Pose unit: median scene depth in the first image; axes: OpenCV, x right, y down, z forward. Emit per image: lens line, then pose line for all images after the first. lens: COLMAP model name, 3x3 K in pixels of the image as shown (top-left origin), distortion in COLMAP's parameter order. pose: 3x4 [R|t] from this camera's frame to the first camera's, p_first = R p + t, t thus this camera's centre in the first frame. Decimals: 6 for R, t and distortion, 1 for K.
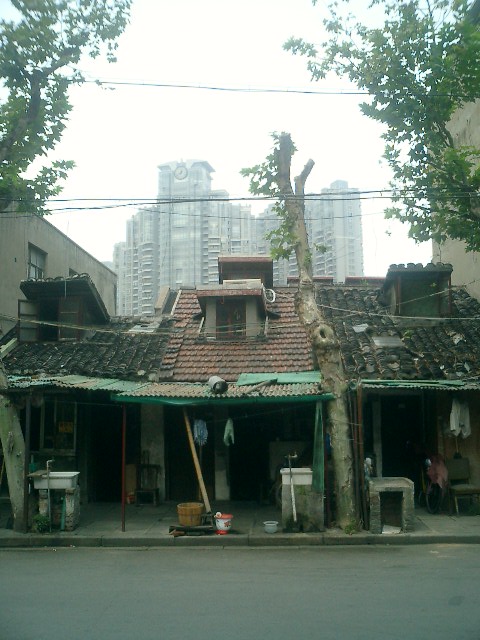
lens RADIAL K [[532.2, 0, 240.3], [0, 532.2, 337.9], [0, 0, 1]] dist [-0.036930, 0.080387]
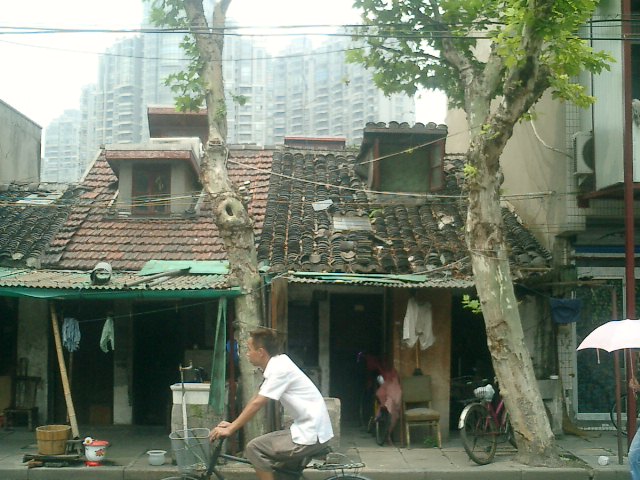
lens RADIAL K [[715.4, 0, 320.0], [0, 715.4, 240.0], [0, 0, 1]] dist [-0.019984, 0.032403]
pose [[0.999391, 0.023665, 0.025662, 0.225362], [-0.024420, 0.999267, 0.029498, 0.001463], [-0.024945, -0.030107, 0.999235, -0.033982]]
